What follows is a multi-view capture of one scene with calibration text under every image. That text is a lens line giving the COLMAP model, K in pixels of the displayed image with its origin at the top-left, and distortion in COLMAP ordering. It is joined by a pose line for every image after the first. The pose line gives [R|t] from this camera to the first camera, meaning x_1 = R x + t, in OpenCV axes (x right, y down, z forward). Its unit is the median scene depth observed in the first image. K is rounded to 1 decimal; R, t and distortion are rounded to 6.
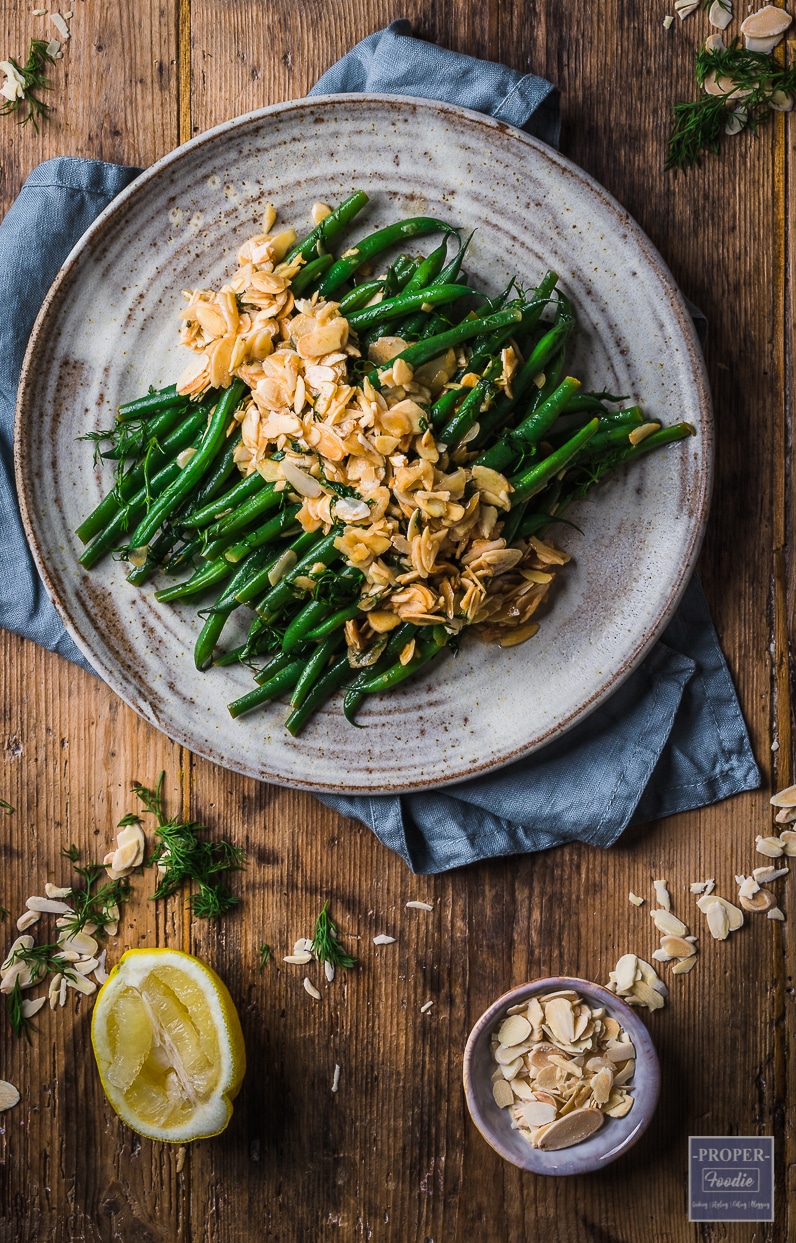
lens RADIAL K [[1872.9, 0, 398.0], [0, 1872.9, 621.5], [0, 0, 1]] dist [-0.016882, -0.017221]
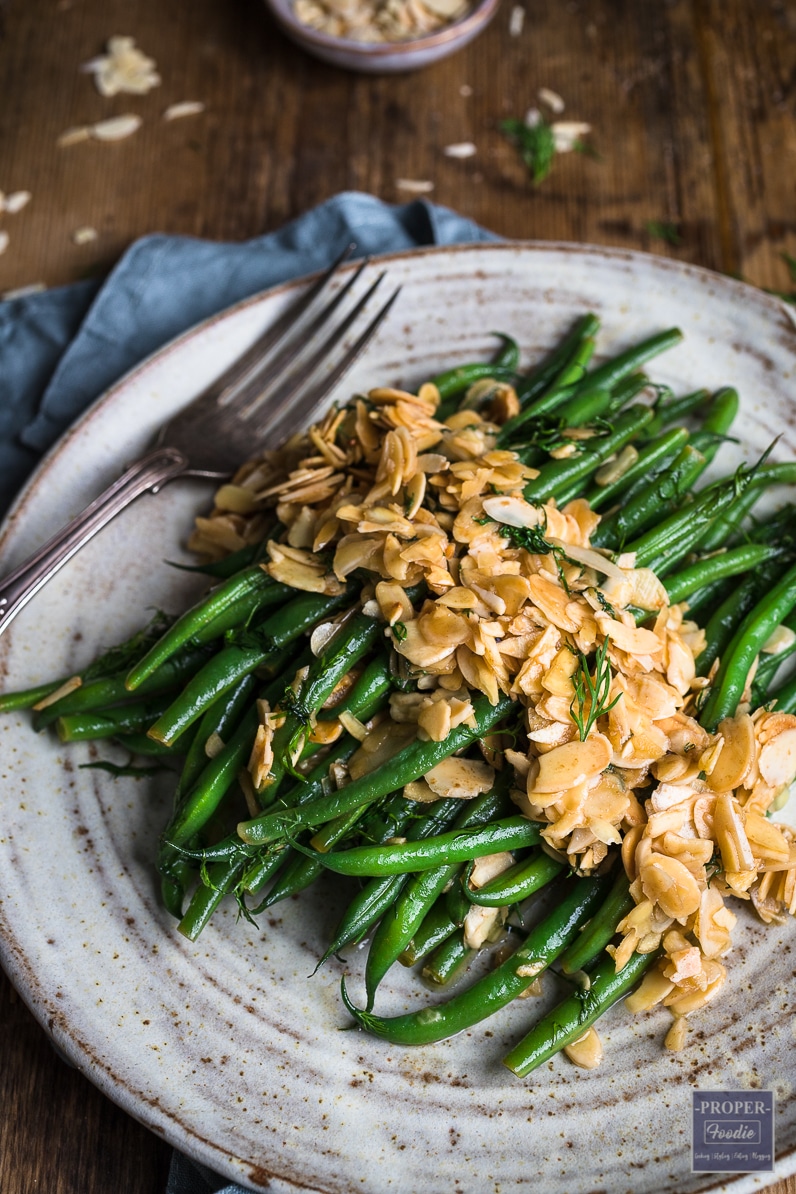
lens RADIAL K [[1803.5, 0, 398.0], [0, 1803.5, 597.0], [0, 0, 1]] dist [0.016609, -0.048629]
pose [[-0.998536, 0.025132, 0.047896, -0.014082], [0.000537, -0.880857, 0.473382, -0.364964], [0.054087, 0.472715, 0.879554, 0.455626]]
